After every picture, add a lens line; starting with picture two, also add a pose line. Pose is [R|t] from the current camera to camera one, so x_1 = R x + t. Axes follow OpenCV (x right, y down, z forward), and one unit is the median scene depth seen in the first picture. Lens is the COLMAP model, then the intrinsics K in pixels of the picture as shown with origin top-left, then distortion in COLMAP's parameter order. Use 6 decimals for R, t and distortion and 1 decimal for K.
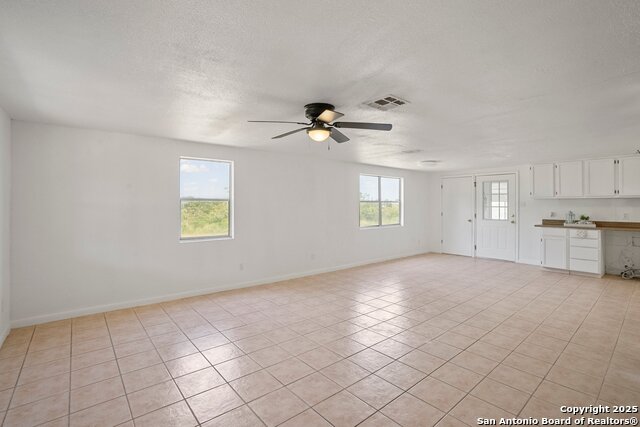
lens RADIAL K [[297.1, 0, 318.8], [0, 297.1, 203.8], [0, 0, 1]] dist [-0.064867, 0.021778]
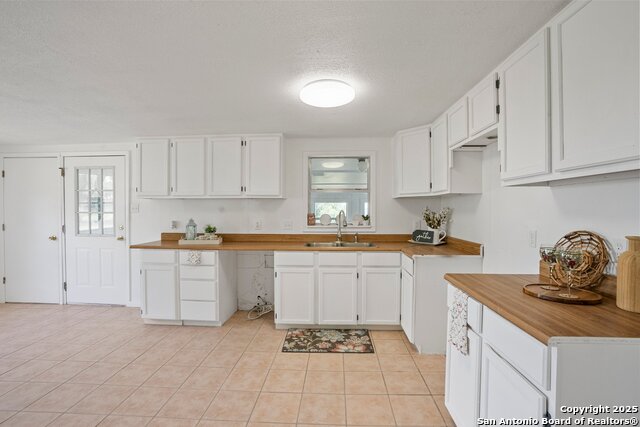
lens RADIAL K [[297.1, 0, 319.3], [0, 297.1, 210.8], [0, 0, 1]] dist [-0.064867, 0.021778]
pose [[0.677485, -0.005734, 0.735514, 0.605033], [-0.004199, 0.999923, 0.011663, -0.000948], [-0.735525, -0.010990, 0.677409, 0.372117]]
